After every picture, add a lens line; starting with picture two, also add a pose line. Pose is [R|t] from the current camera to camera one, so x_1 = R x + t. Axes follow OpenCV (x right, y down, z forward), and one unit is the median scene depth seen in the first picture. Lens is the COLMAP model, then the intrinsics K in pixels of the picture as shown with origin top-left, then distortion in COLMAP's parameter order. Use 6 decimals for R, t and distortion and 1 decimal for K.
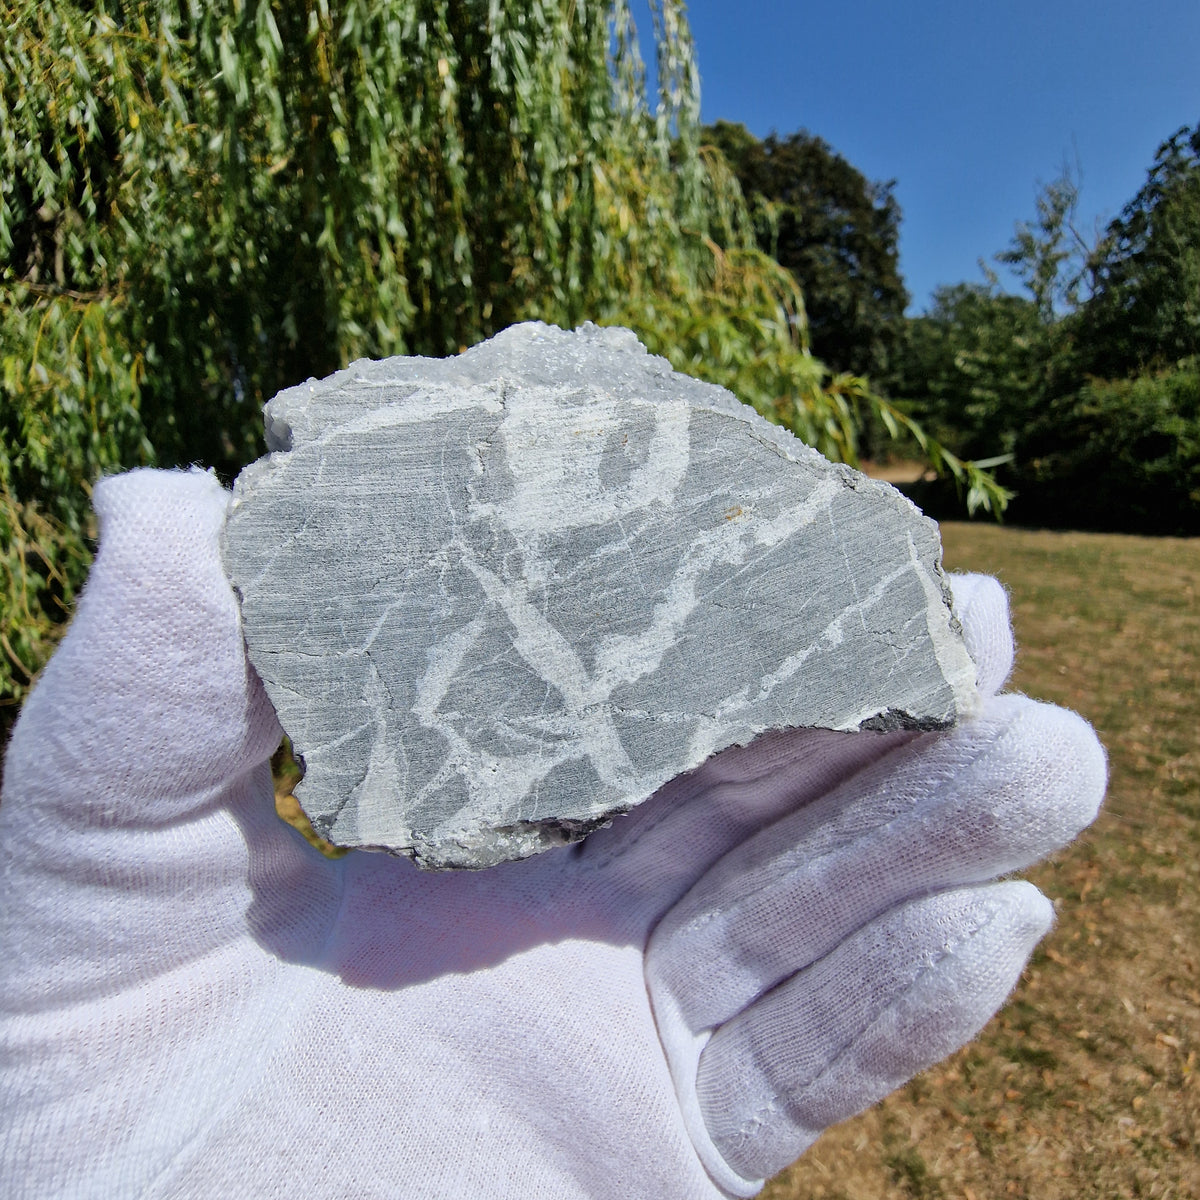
lens RADIAL K [[674.1, 0, 560.1], [0, 674.1, 605.1], [0, 0, 1]] dist [0.000819, -0.003633]
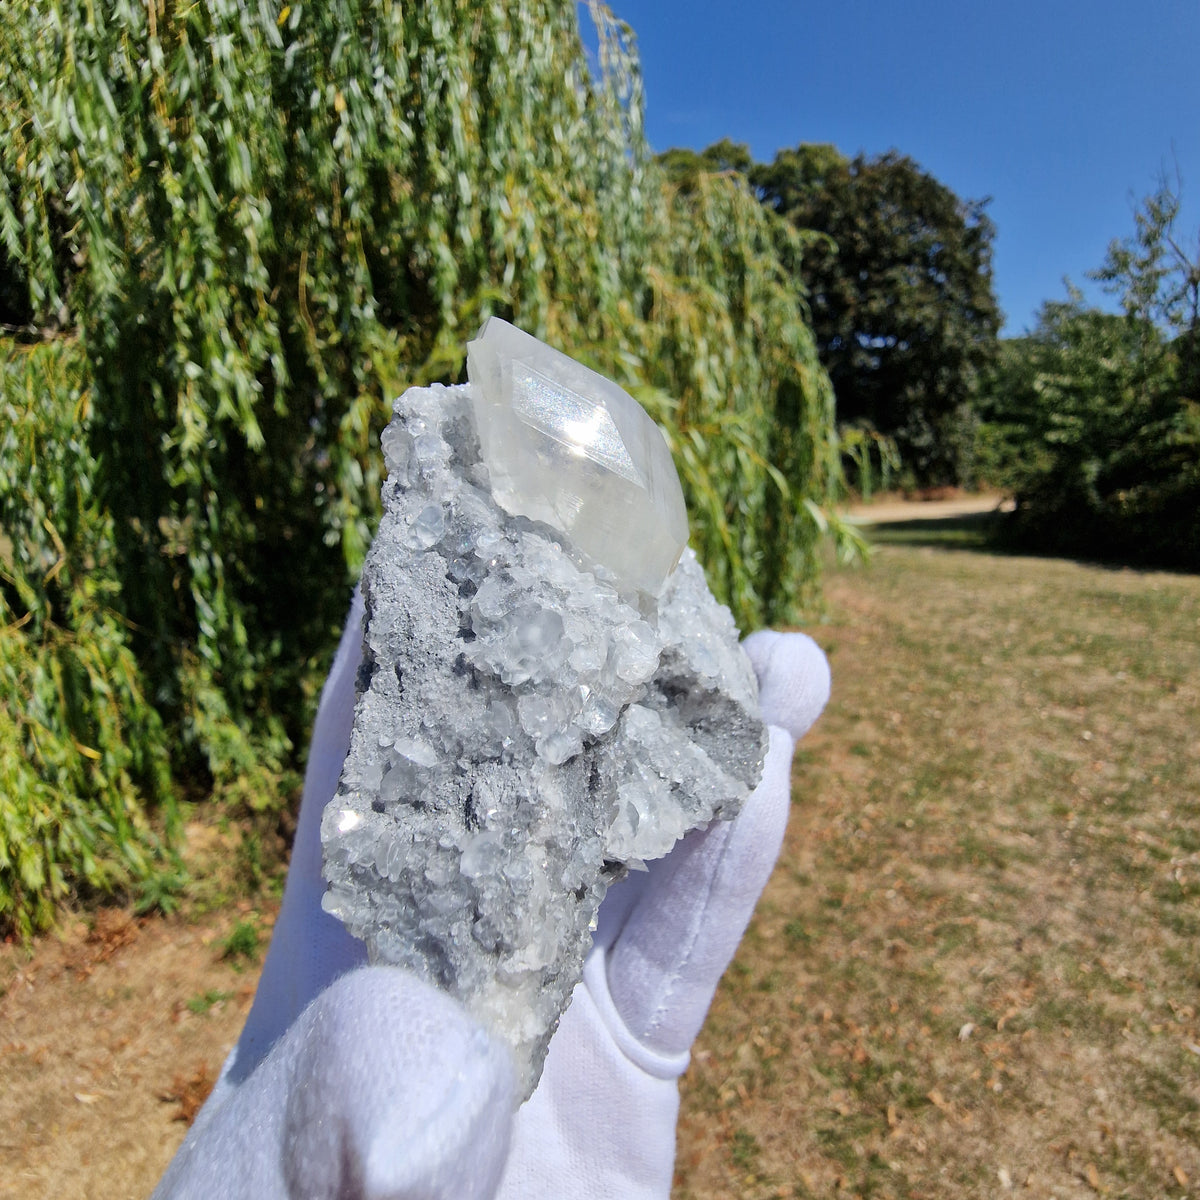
lens RADIAL K [[666.9, 0, 599.0], [0, 666.9, 598.6], [0, 0, 1]] dist [-0.001834, -0.002413]
pose [[0.993000, 0.030634, -0.114075, 0.114220], [-0.034544, 0.998876, -0.032457, -0.017663], [0.112953, 0.036171, 0.992942, 0.031144]]
